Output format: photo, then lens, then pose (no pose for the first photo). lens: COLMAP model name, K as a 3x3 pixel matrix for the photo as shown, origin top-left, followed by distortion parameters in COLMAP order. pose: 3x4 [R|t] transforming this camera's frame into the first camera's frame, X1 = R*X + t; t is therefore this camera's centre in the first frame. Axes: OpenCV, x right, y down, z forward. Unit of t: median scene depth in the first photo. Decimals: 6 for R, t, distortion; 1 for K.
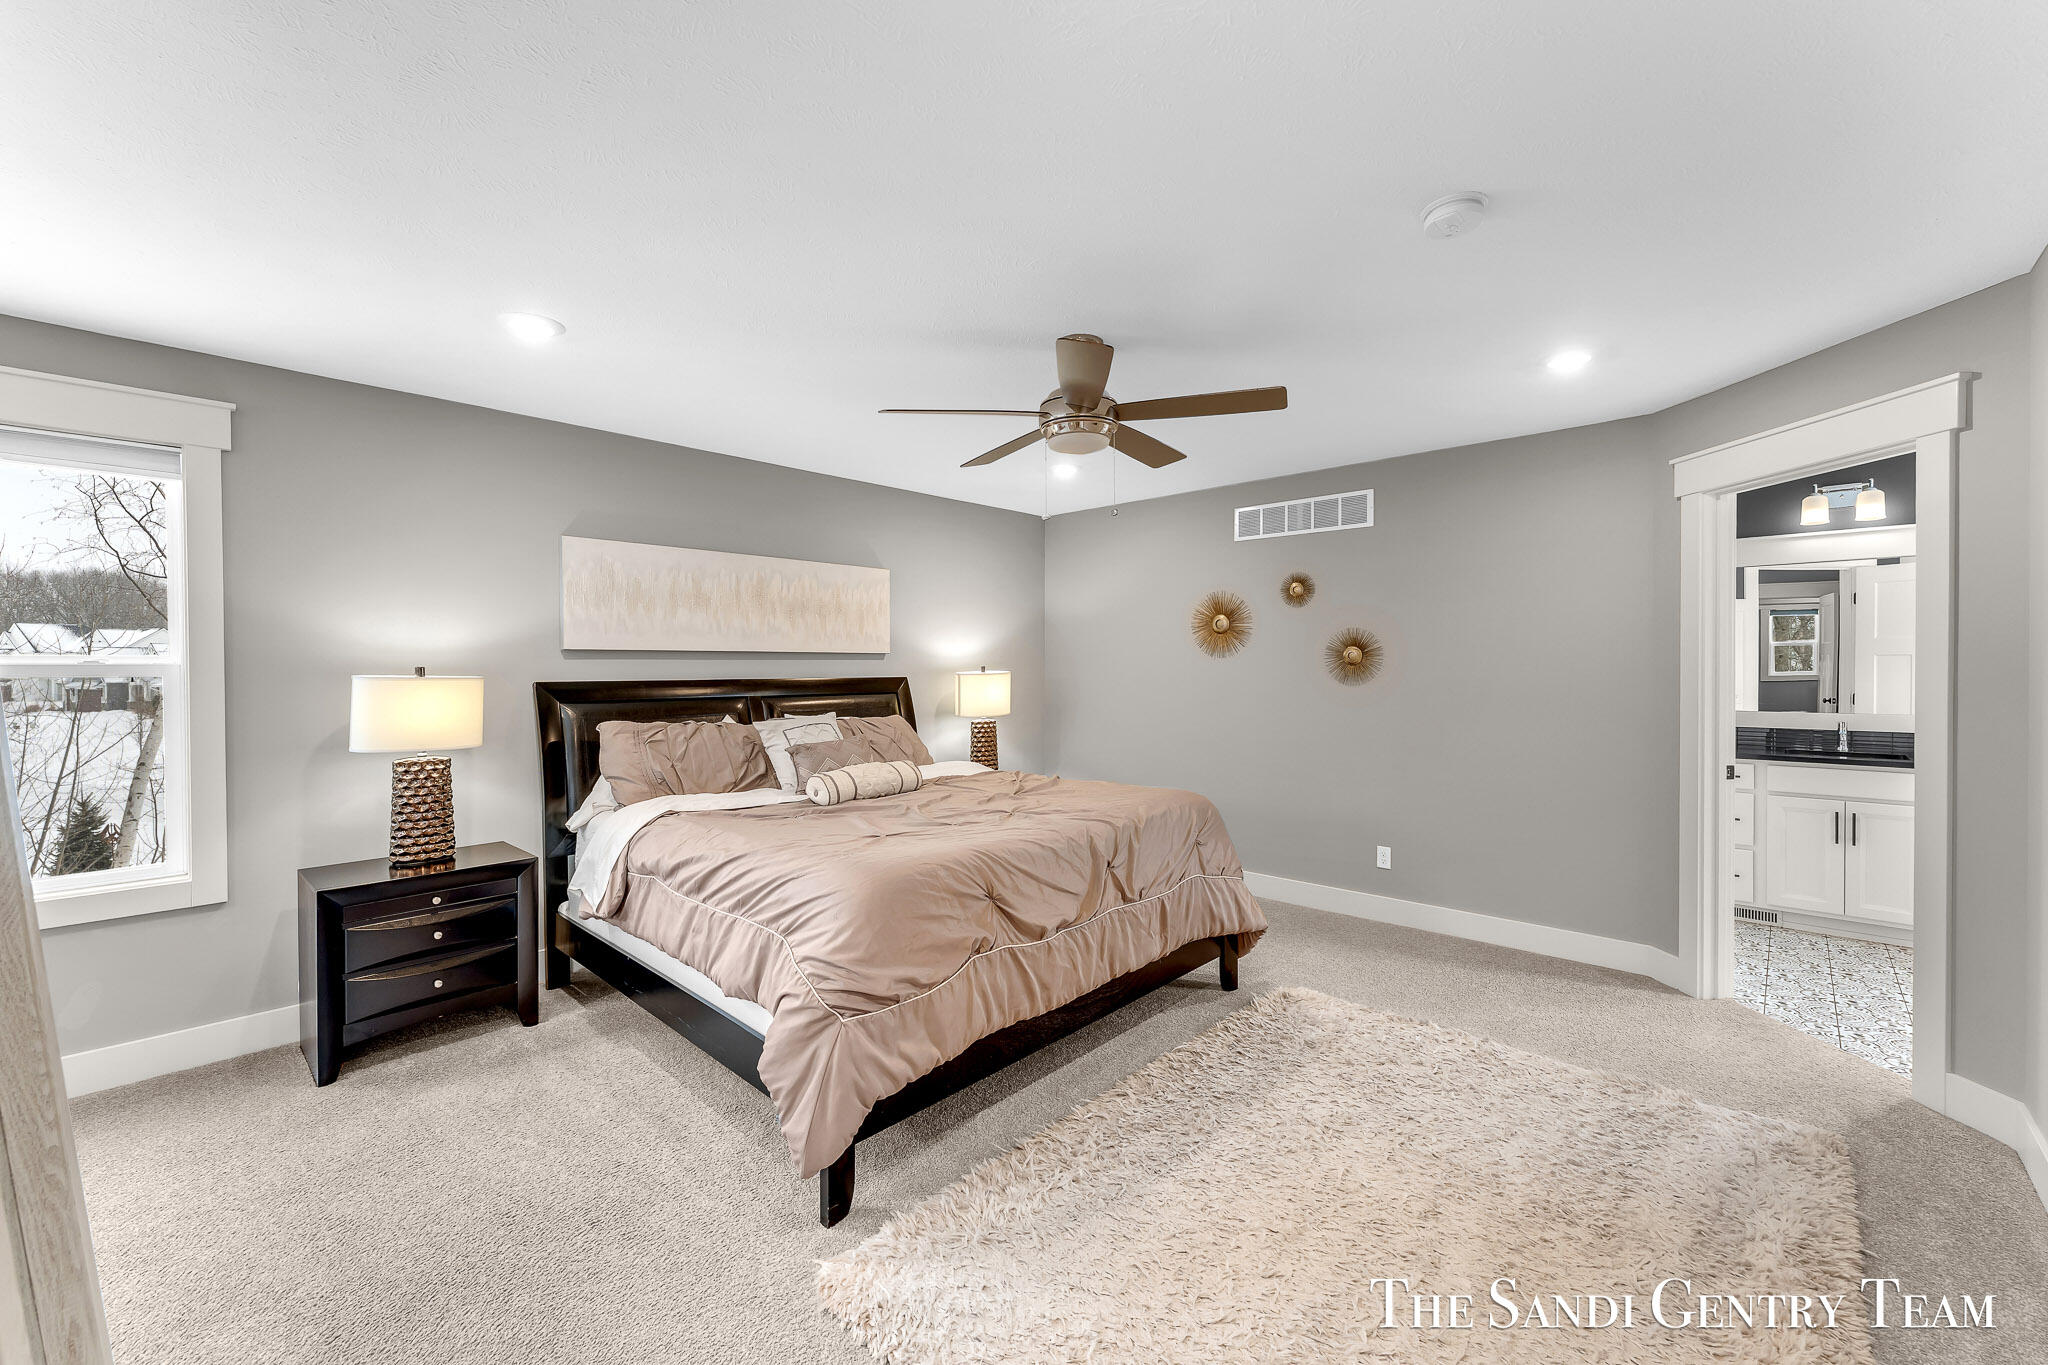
lens RADIAL K [[844.9, 0, 1016.0], [0, 844.9, 673.8], [0, 0, 1]] dist [0.000617, 0.000065]
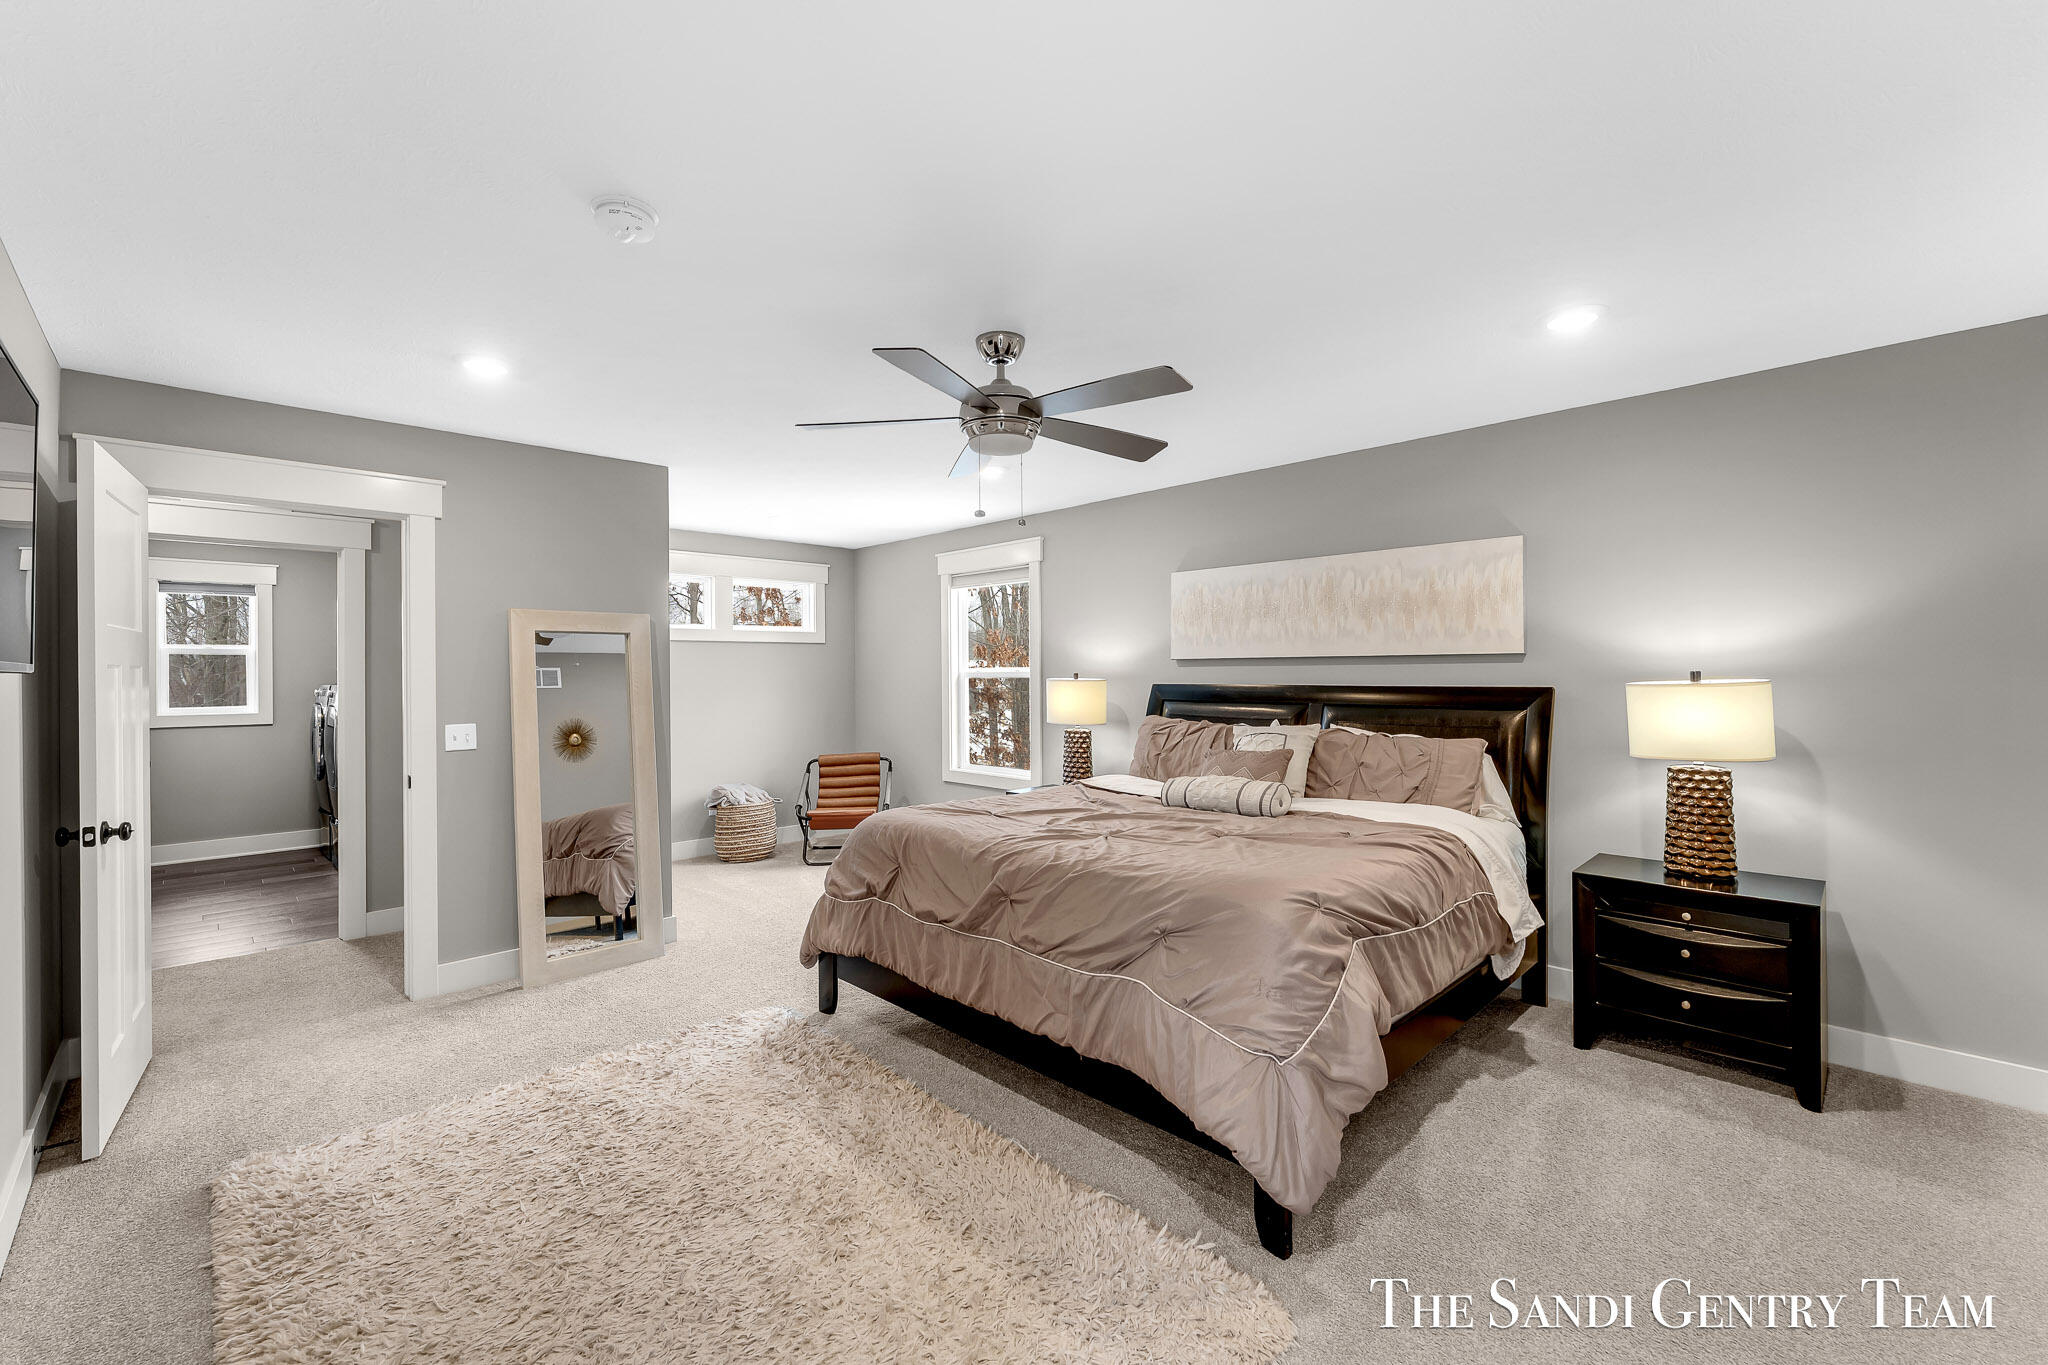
lens RADIAL K [[819.6, 0, 1009.8], [0, 819.6, 687.5], [0, 0, 1]] dist [0.000584, 0.000216]
pose [[-0.026311, 0.017928, -0.999493, 0.564484], [-0.005307, 0.999823, 0.018074, -0.005270], [0.999640, 0.005780, -0.026211, 0.592119]]
